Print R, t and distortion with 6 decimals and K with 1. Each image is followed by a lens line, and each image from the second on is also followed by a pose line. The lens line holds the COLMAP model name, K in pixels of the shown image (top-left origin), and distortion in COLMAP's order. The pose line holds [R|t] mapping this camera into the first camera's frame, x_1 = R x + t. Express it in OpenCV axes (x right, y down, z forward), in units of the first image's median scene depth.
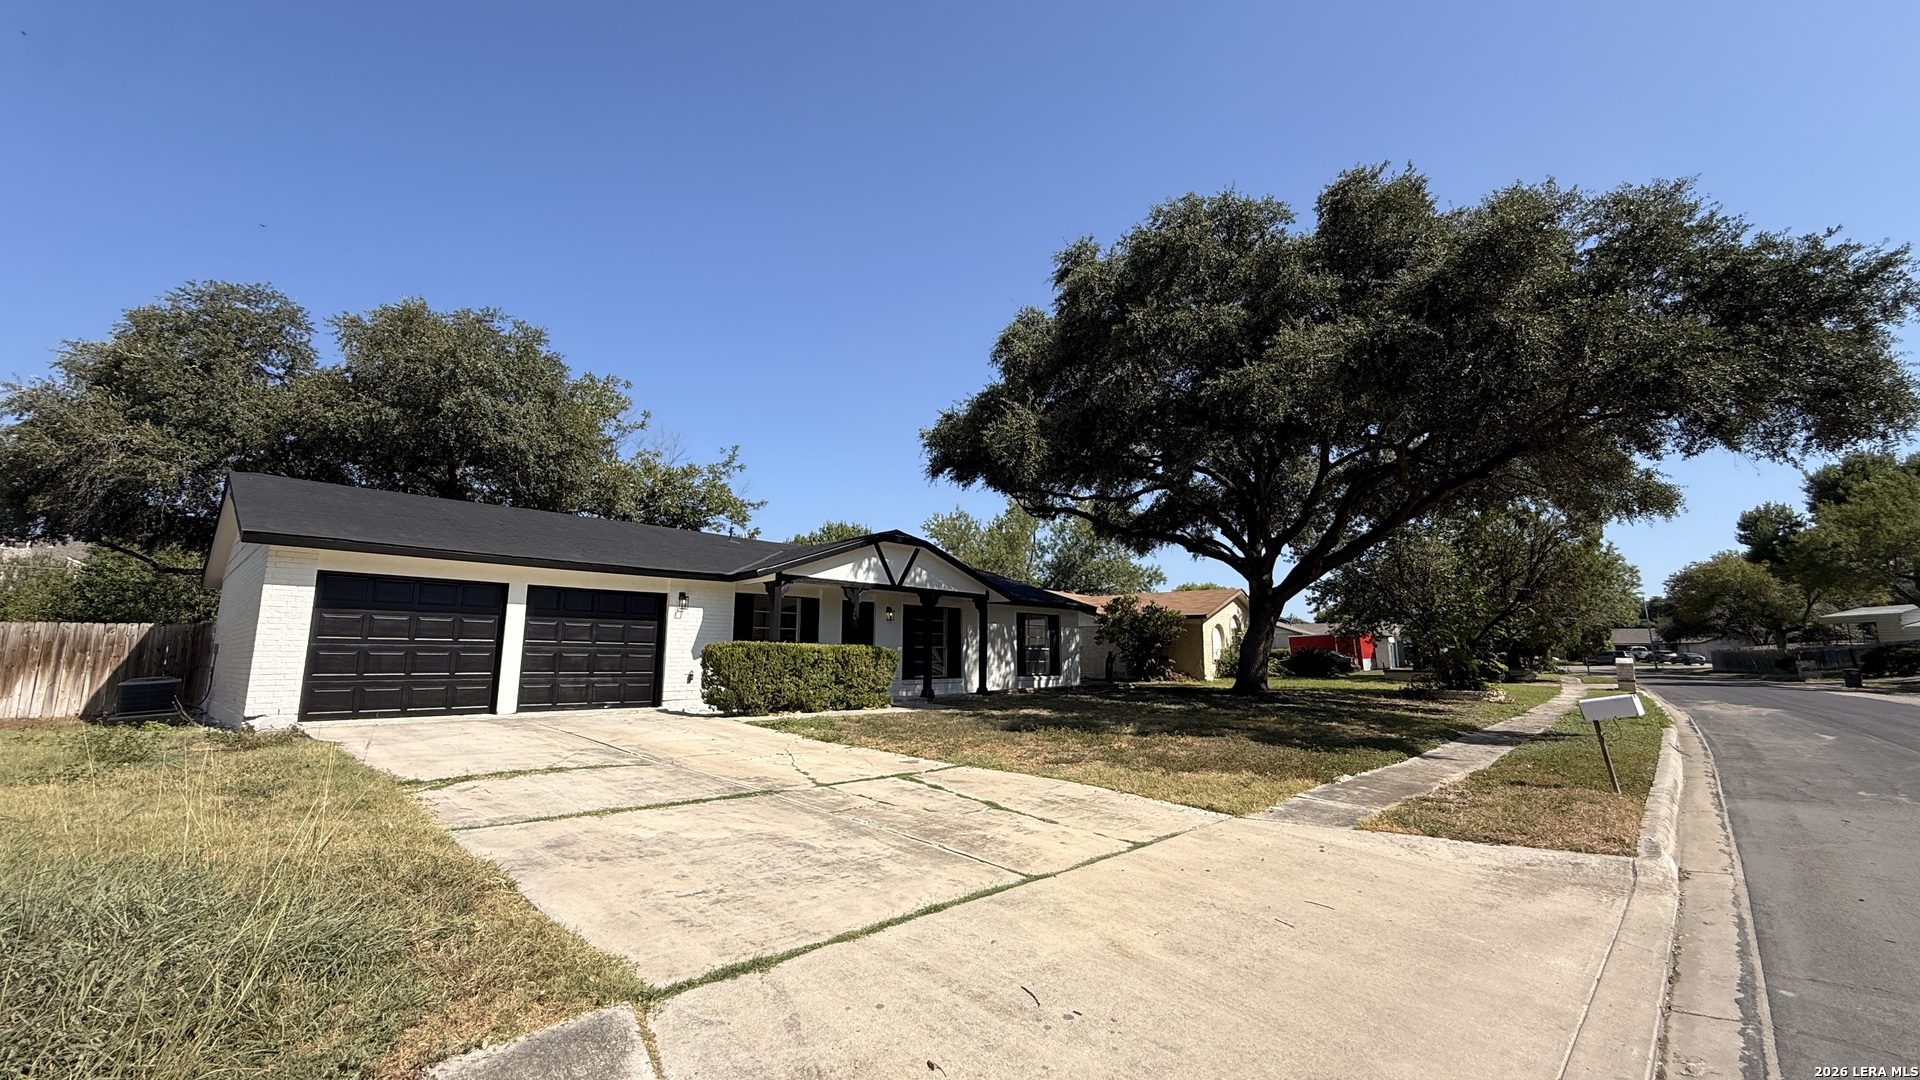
lens RADIAL K [[769.0, 0, 958.8], [0, 769.0, 526.3], [0, 0, 1]] dist [0.000220, 0.000608]
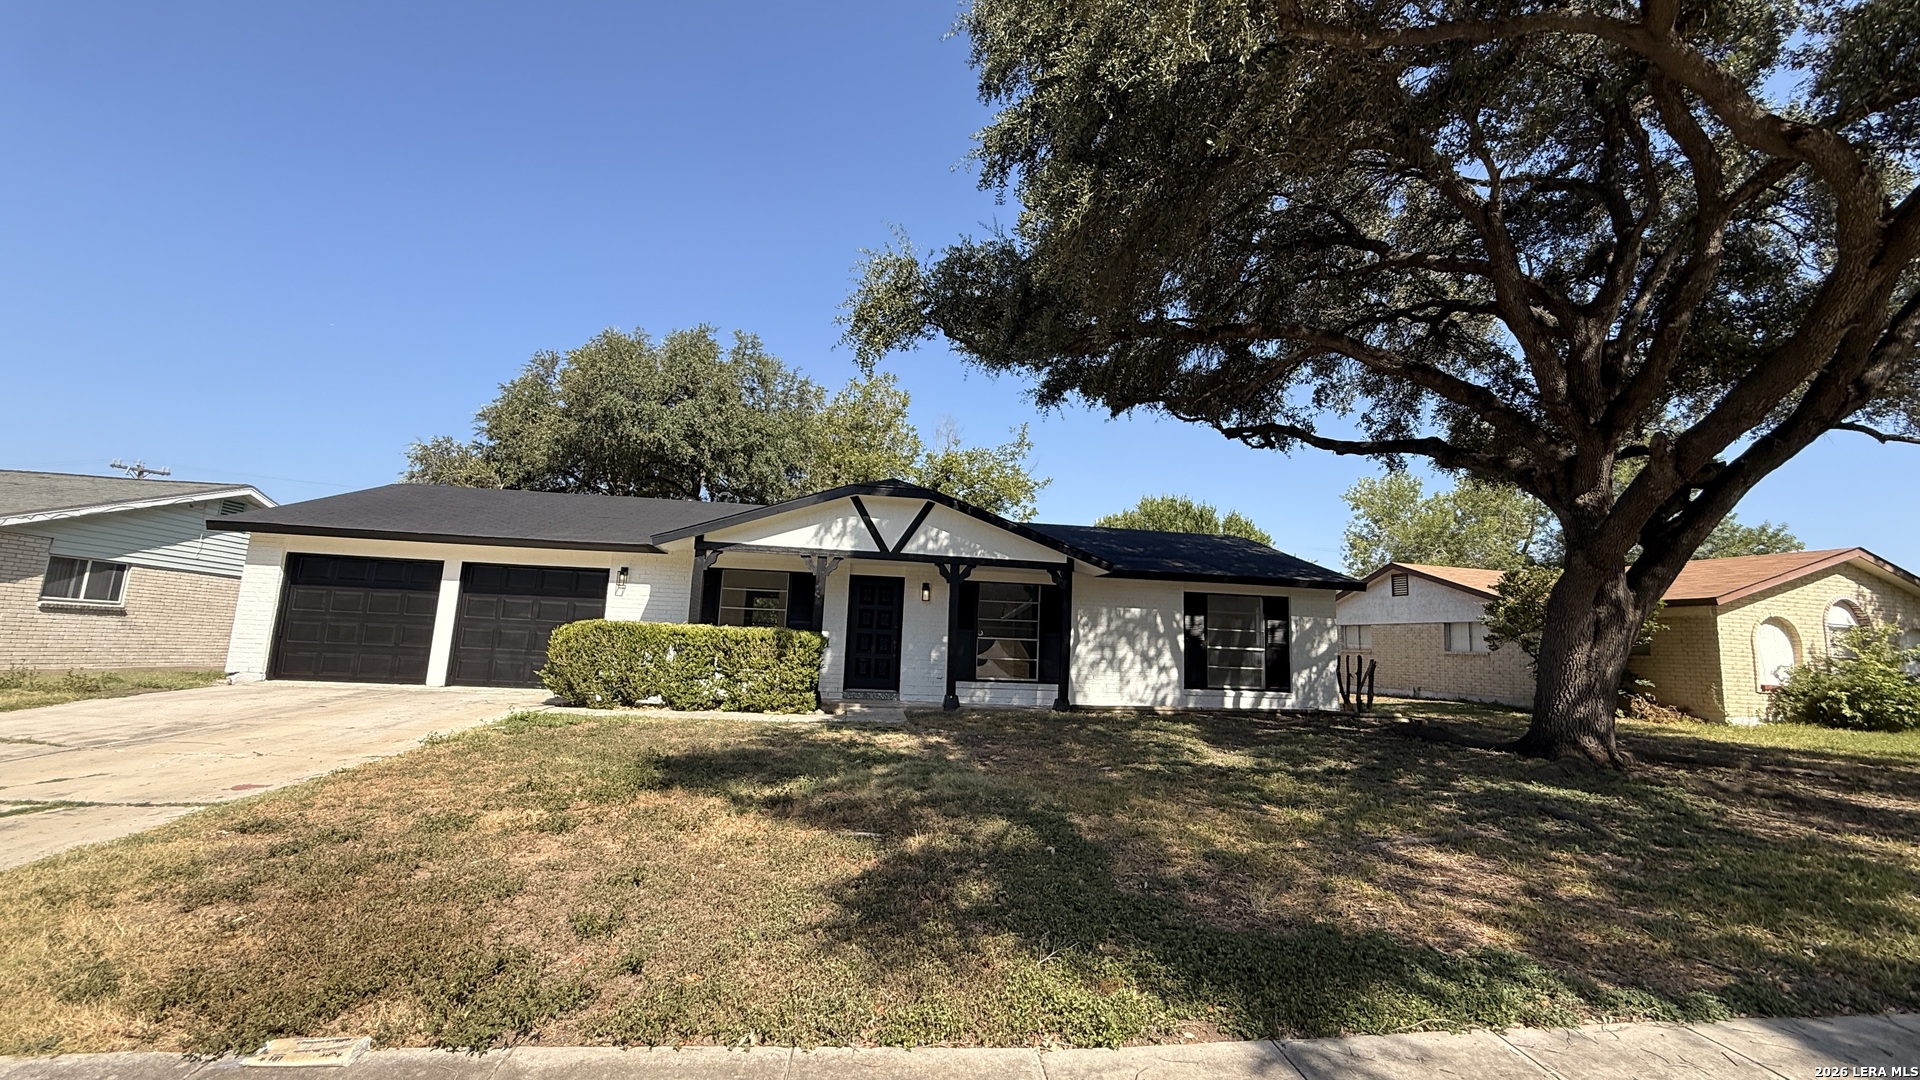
lens RADIAL K [[769.0, 0, 953.2], [0, 769.0, 538.4], [0, 0, 1]] dist [0.000220, 0.000608]
pose [[0.770720, -0.061158, -0.634232, 0.432247], [0.069922, 0.997489, -0.011217, 0.074578], [0.633326, -0.035701, 0.773062, 0.457826]]
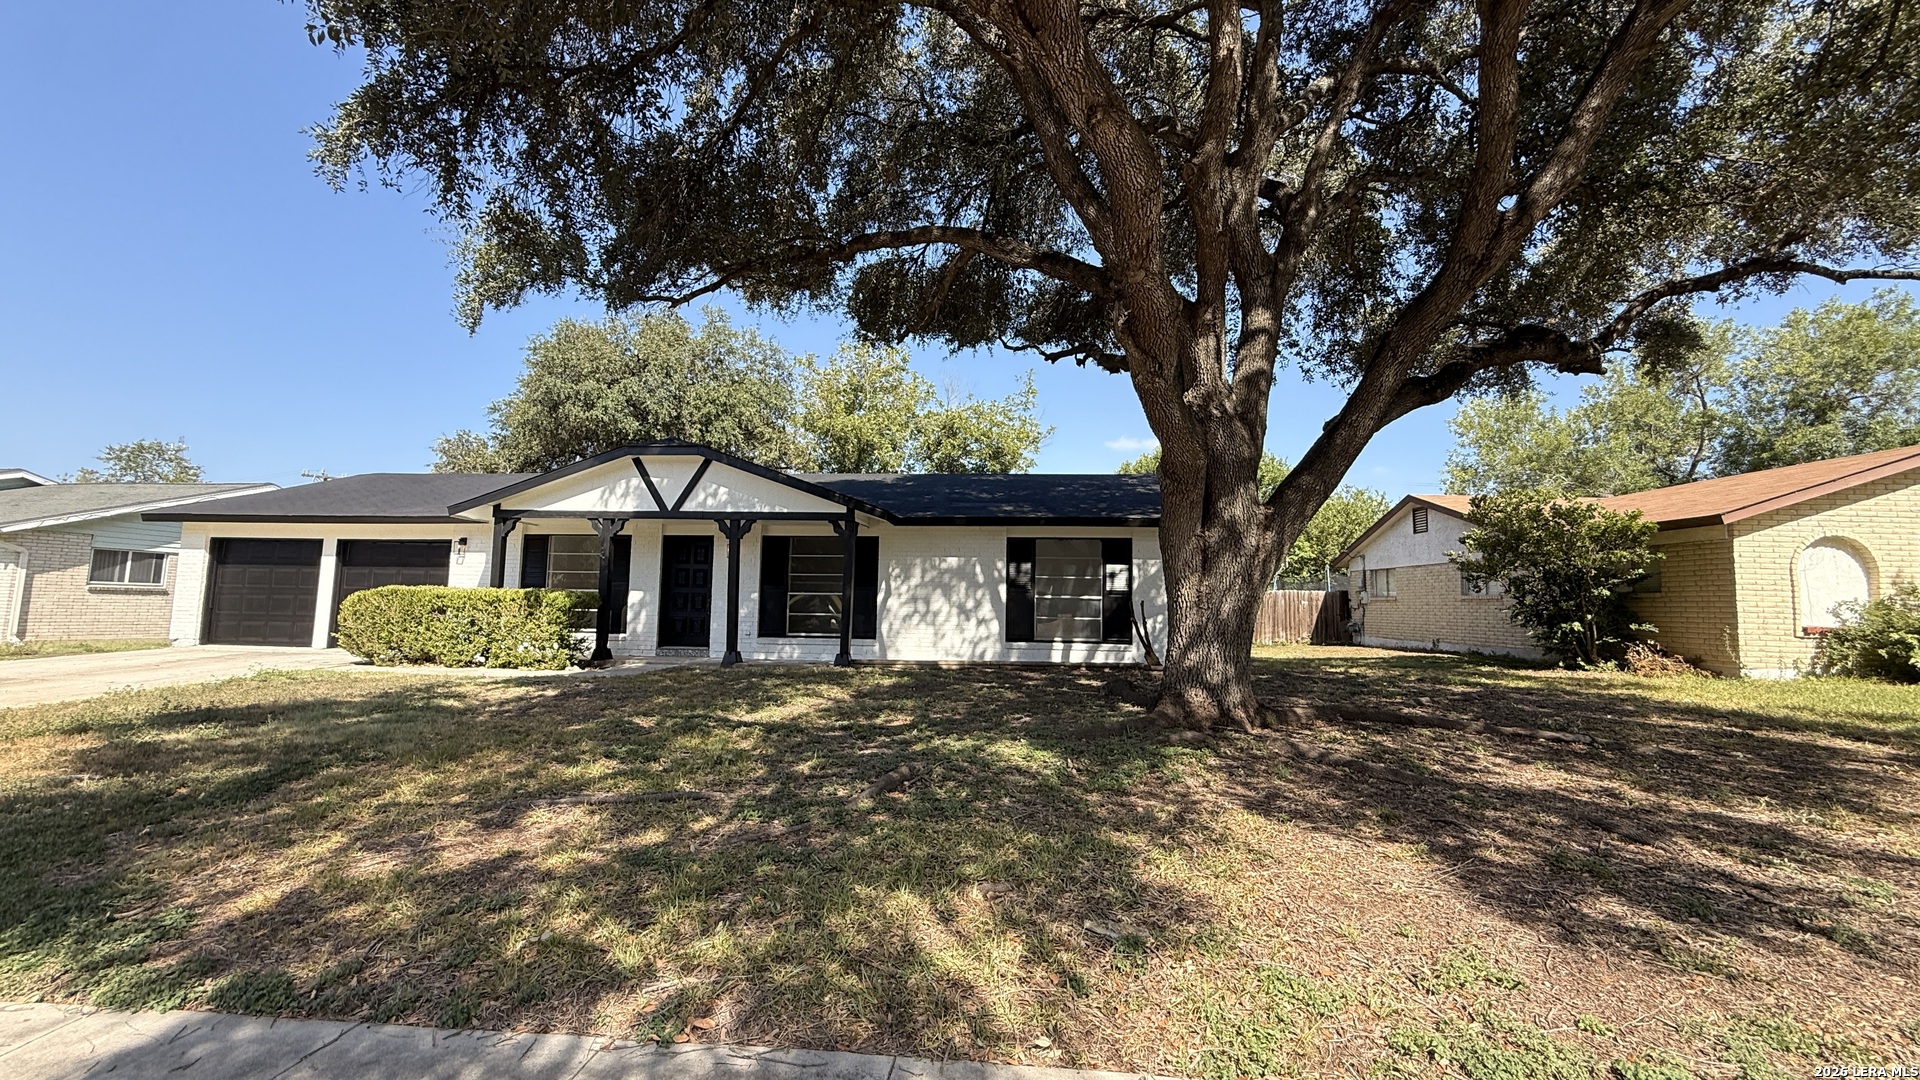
lens RADIAL K [[769.0, 0, 952.8], [0, 769.0, 541.4], [0, 0, 1]] dist [0.000220, 0.000608]
pose [[0.607535, -0.059109, -0.792091, 0.665942], [0.119787, 0.992640, 0.017802, 0.123763], [0.785209, -0.105697, 0.610144, 0.747305]]
